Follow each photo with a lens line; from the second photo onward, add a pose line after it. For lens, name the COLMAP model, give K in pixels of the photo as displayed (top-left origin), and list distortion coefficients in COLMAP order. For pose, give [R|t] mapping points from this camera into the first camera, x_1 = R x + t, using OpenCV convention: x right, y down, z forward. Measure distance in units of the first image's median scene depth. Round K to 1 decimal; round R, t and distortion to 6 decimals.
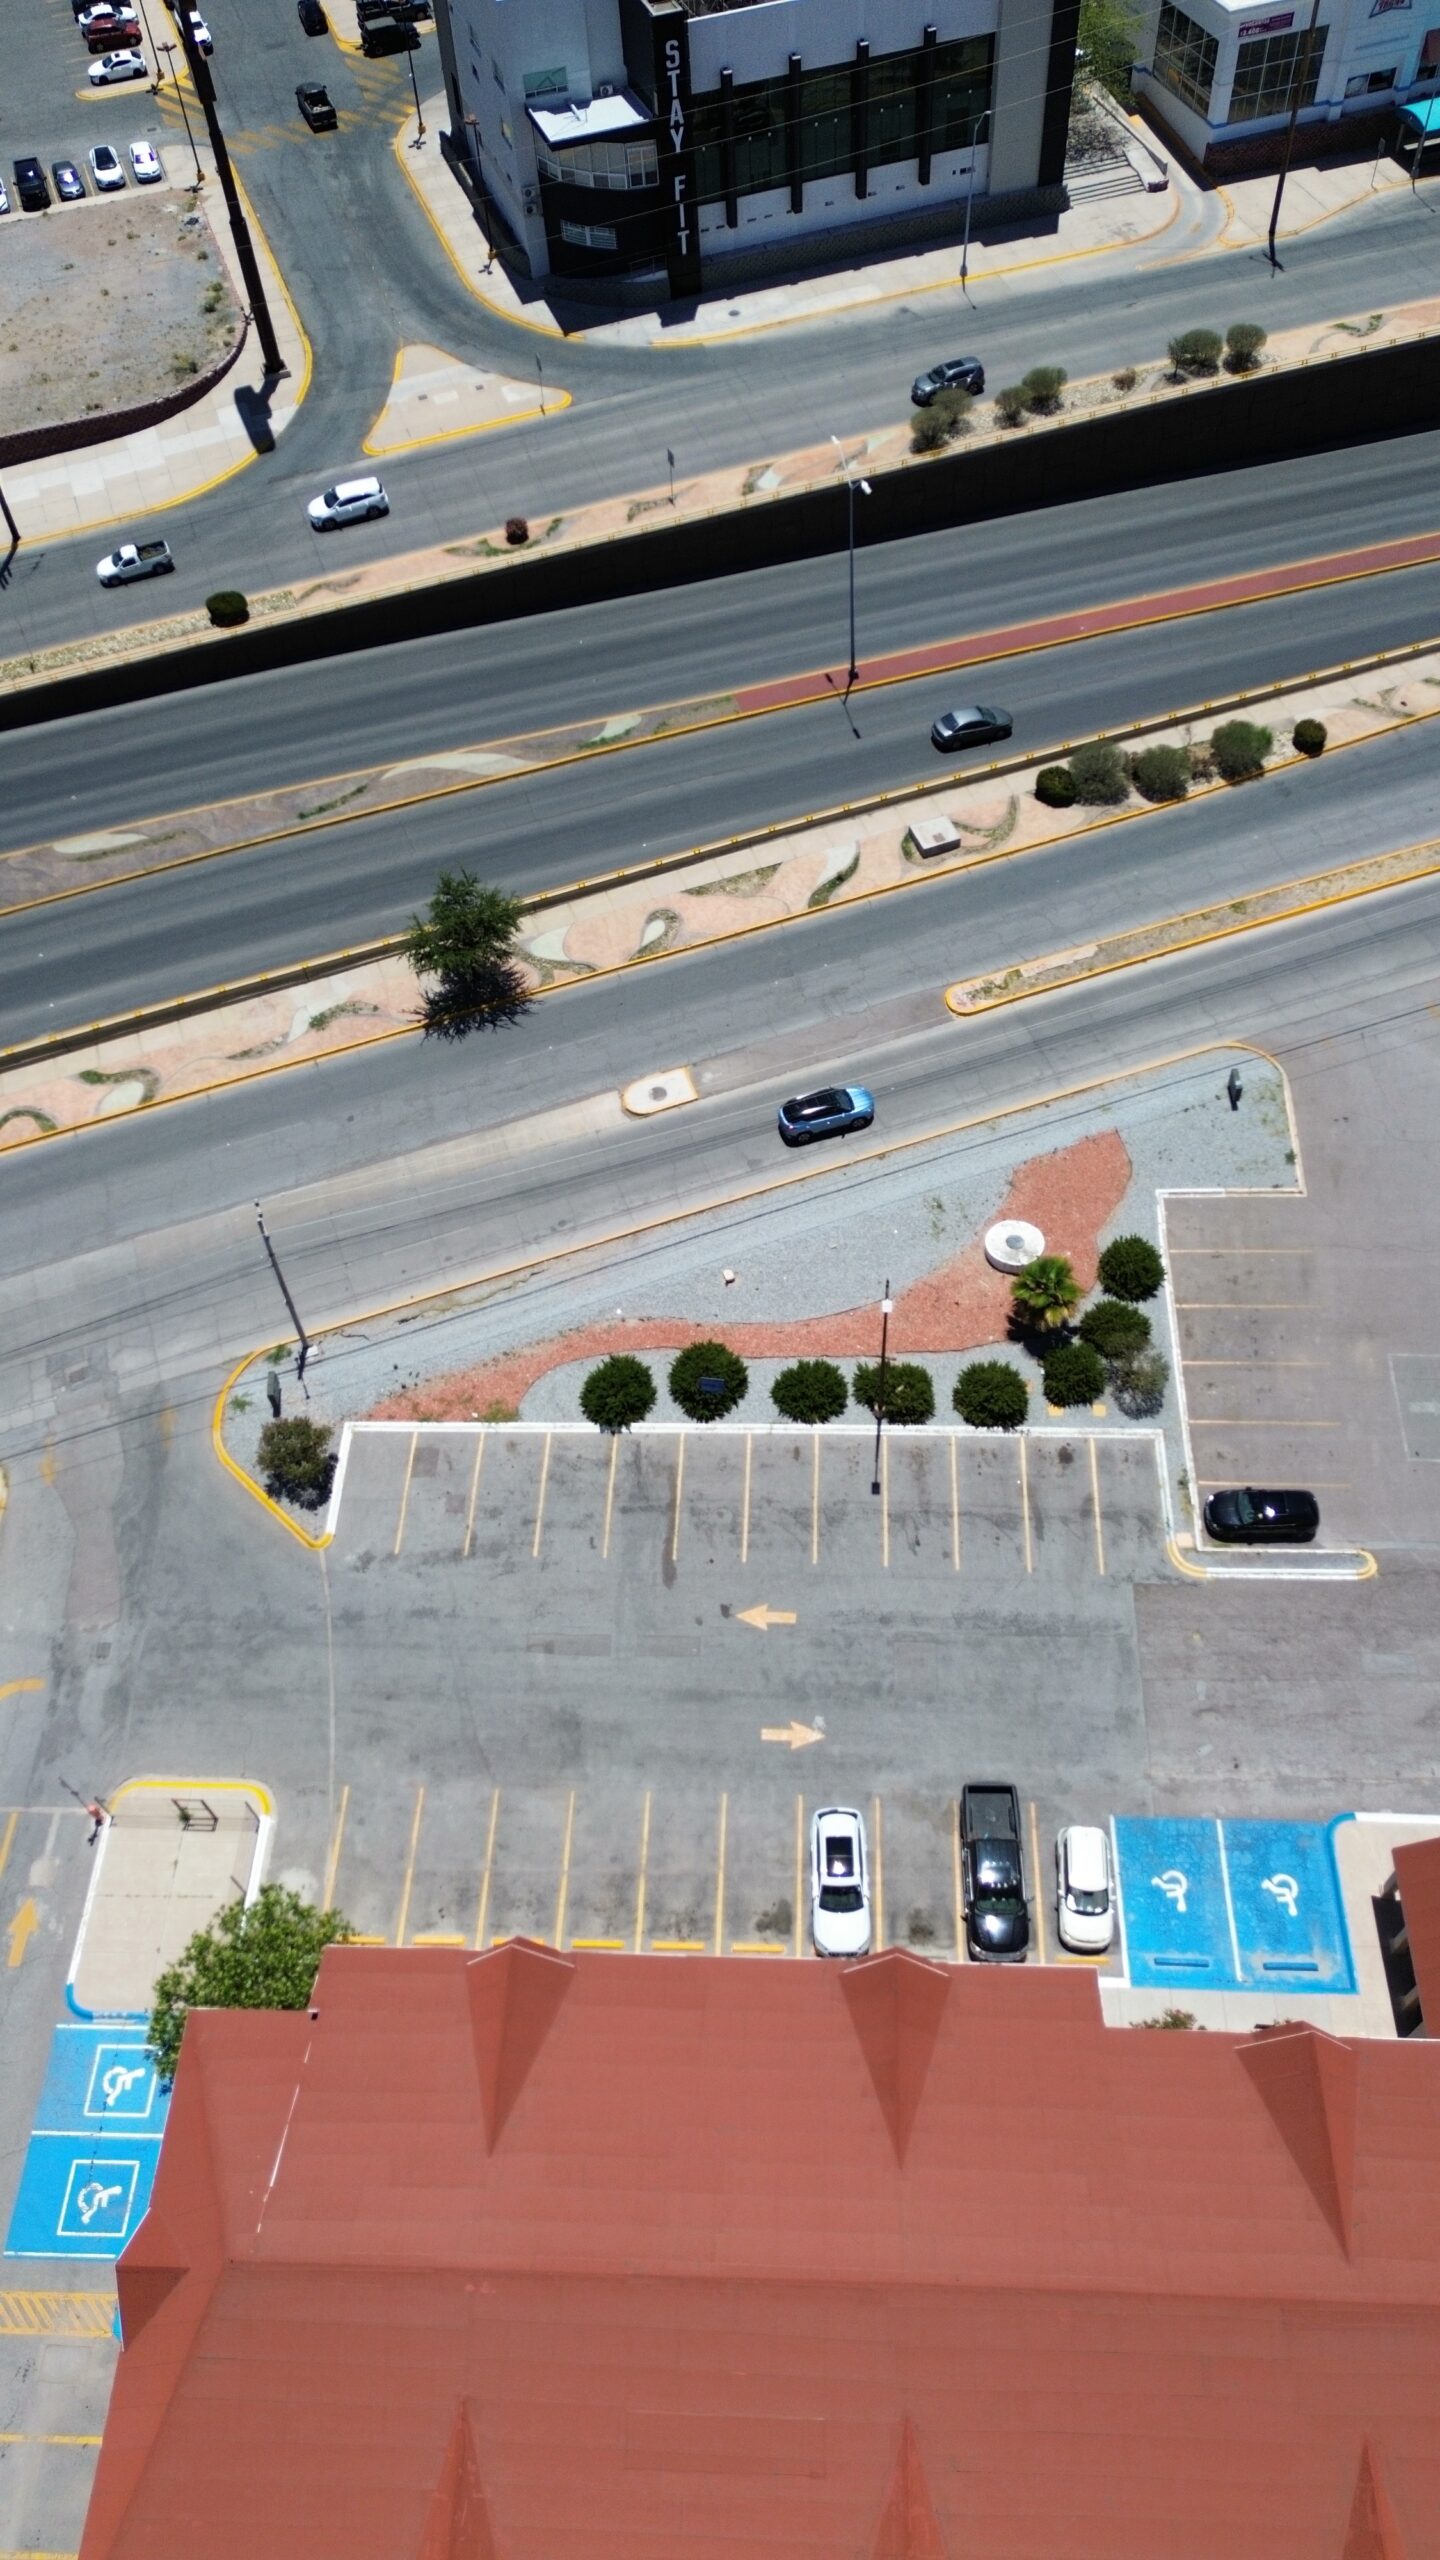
lens RADIAL K [[1790.3, 0, 714.5], [0, 1790.3, 1272.6], [0, 0, 1]] dist [0.104995, -0.123068]
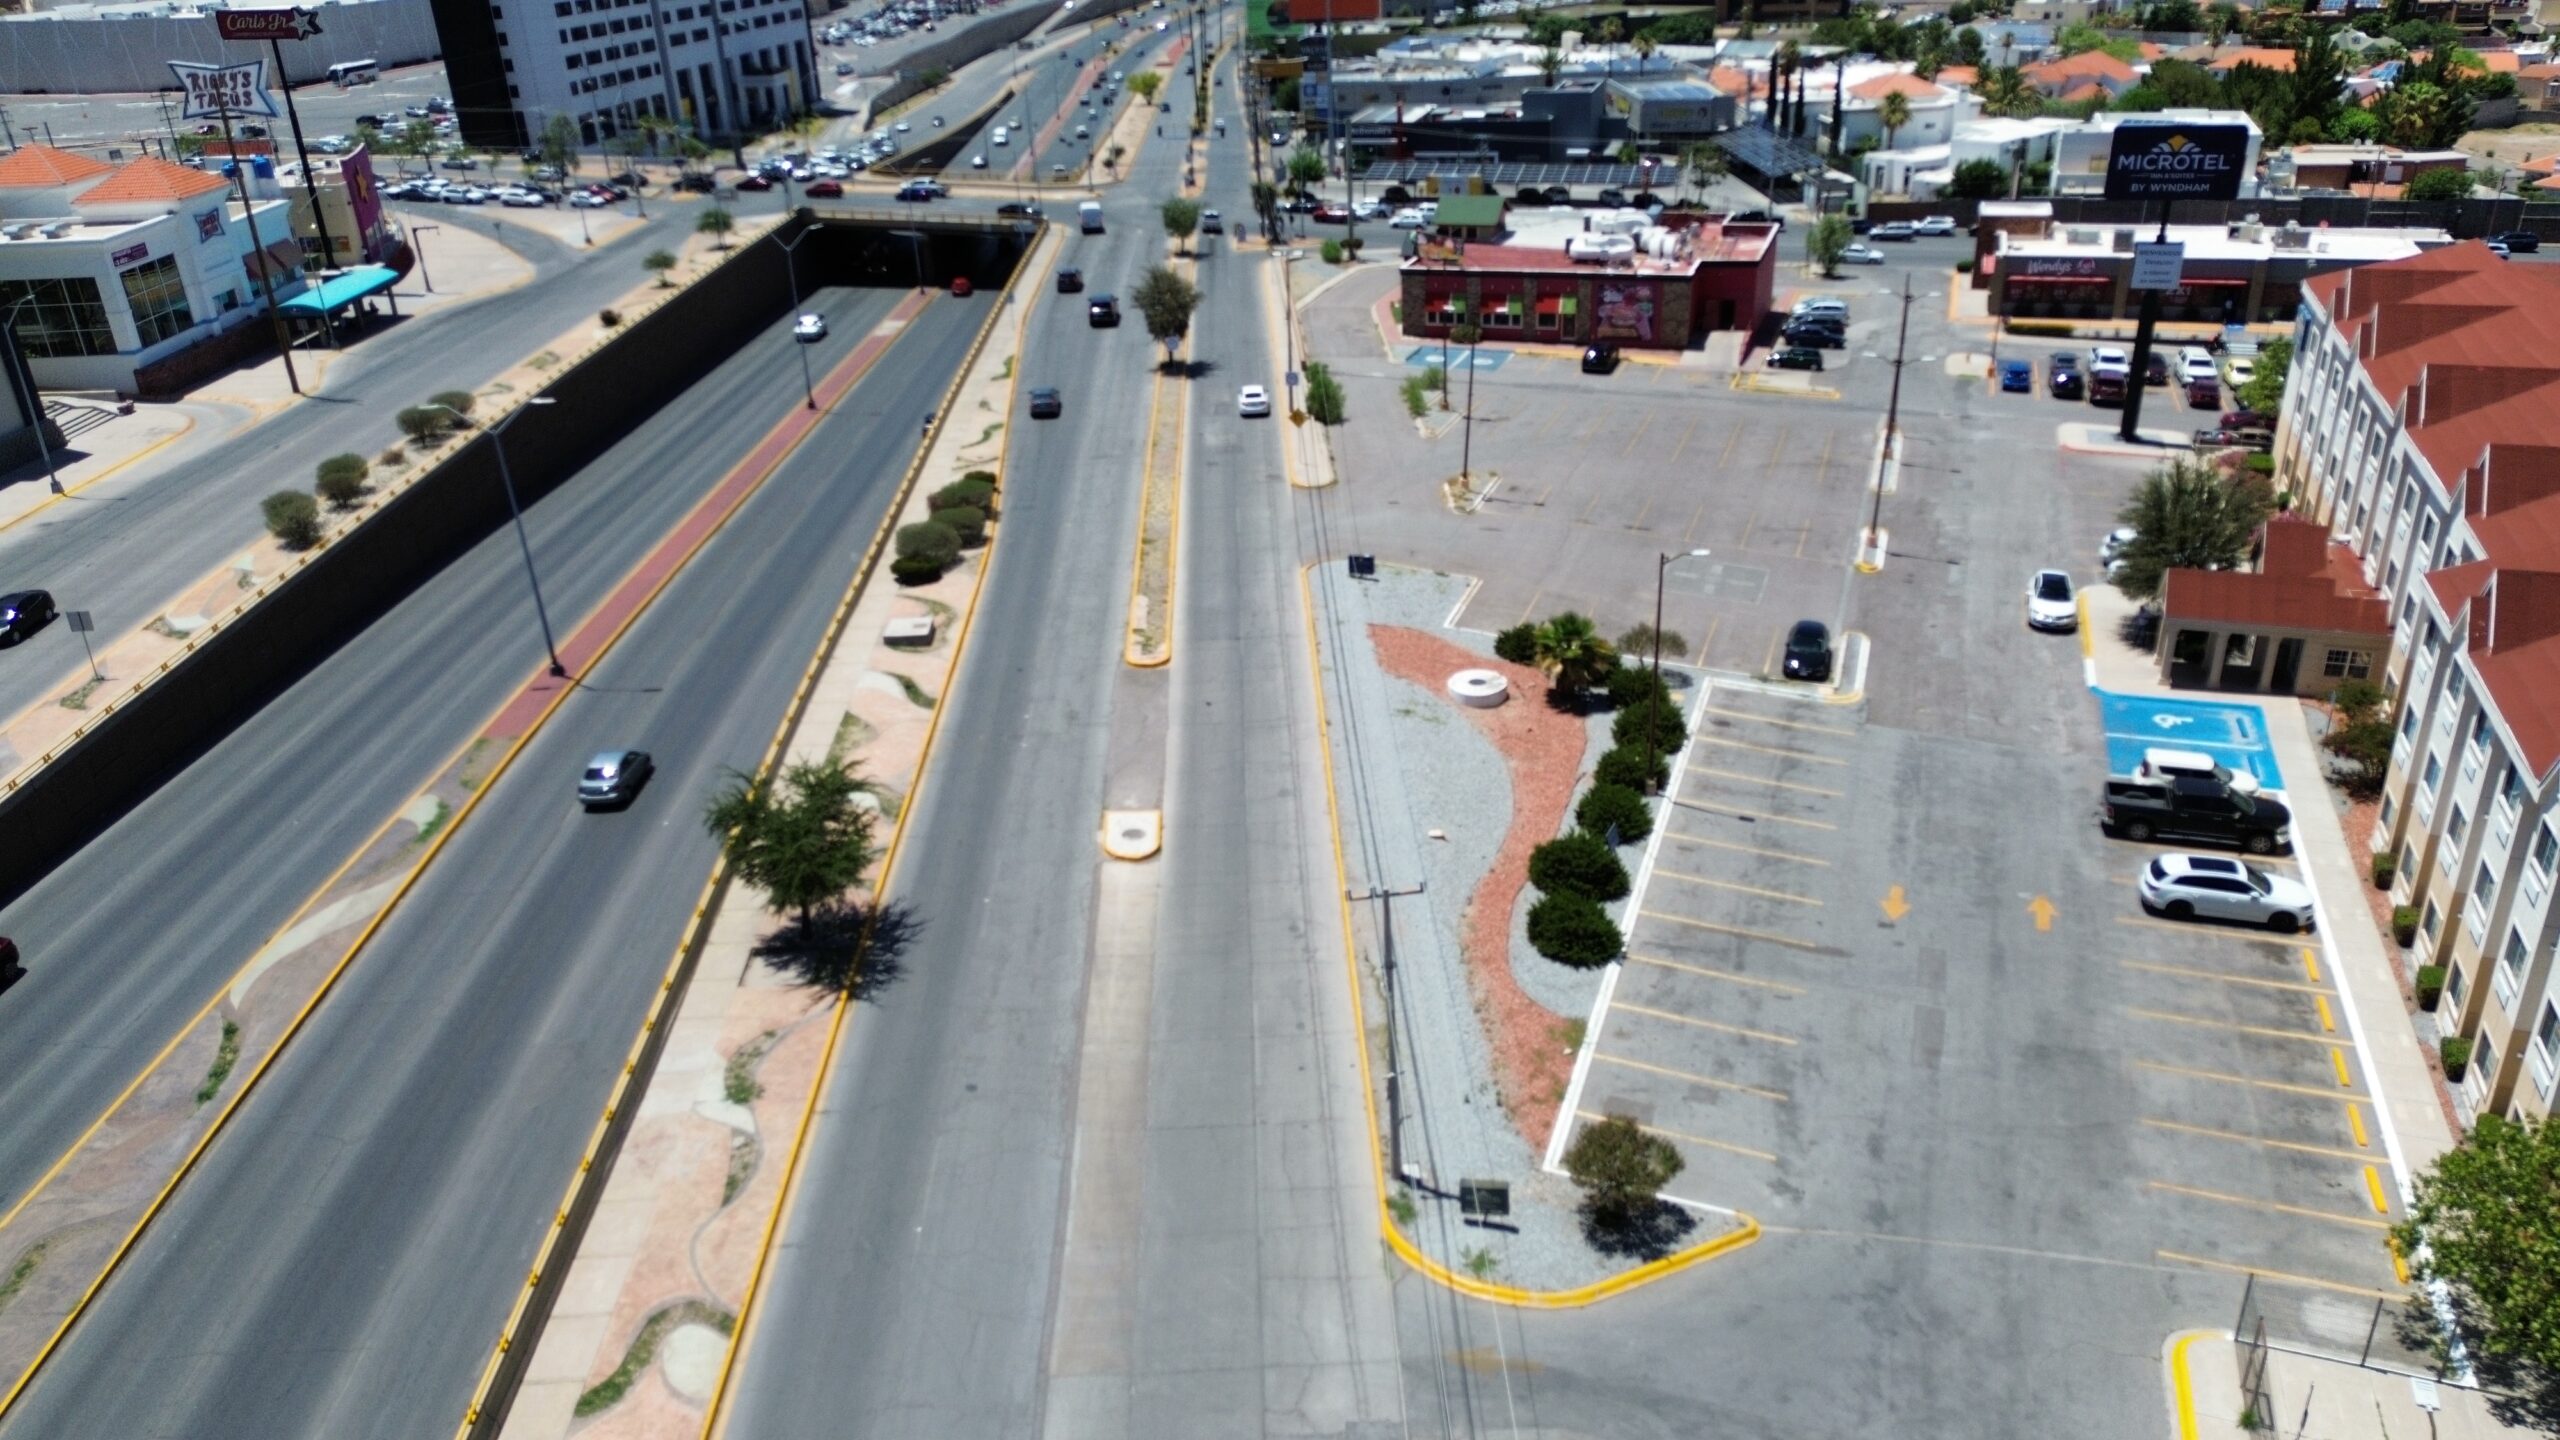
lens RADIAL K [[1790.3, 0, 1286.8], [0, 1790.3, 717.9], [0, 0, 1]] dist [0.104995, -0.123068]
pose [[0.295747, -0.372921, 0.879468, -0.720410], [0.788230, 0.615367, -0.004130, -0.082618], [-0.539656, 0.694444, 0.475940, 0.617333]]
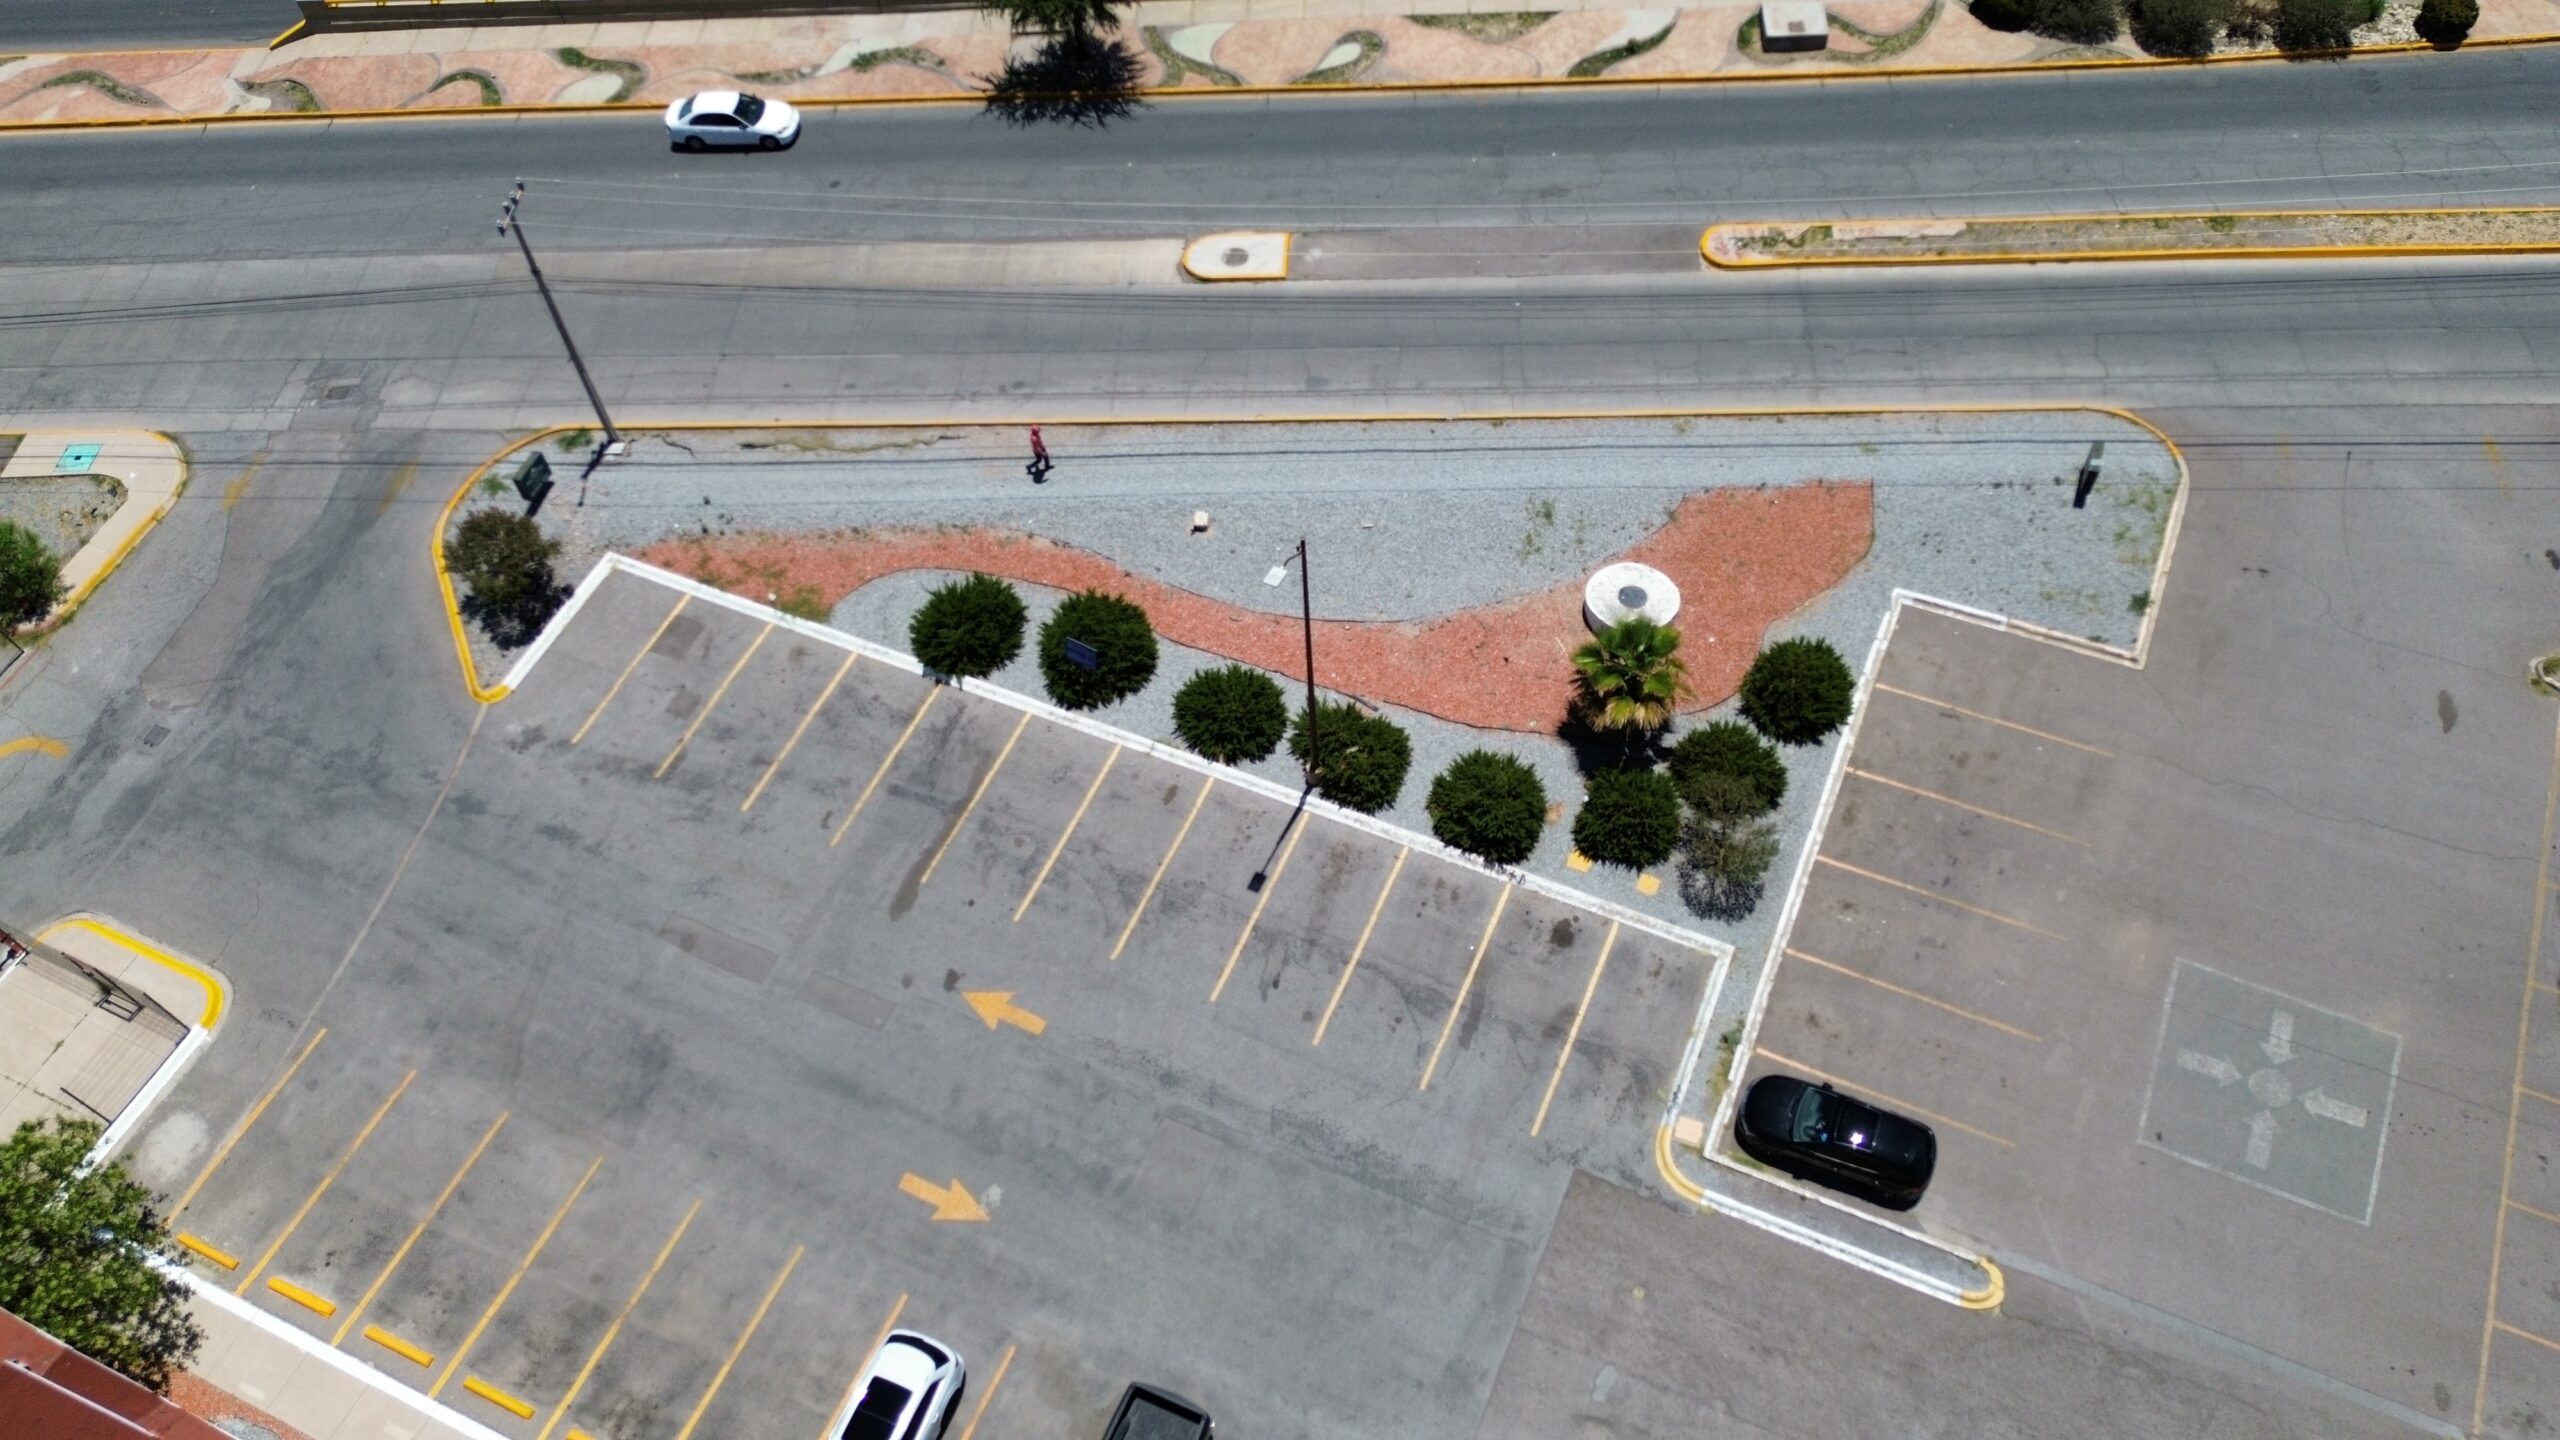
lens RADIAL K [[1789.5, 0, 1287.6], [0, 1789.5, 719.8], [0, 0, 1]] dist [0.076795, -0.063854]
pose [[0.926581, 0.307223, -0.216938, 0.206903], [-0.302033, 0.951559, 0.057542, 0.024661], [0.224107, 0.012205, 0.974488, 0.366151]]
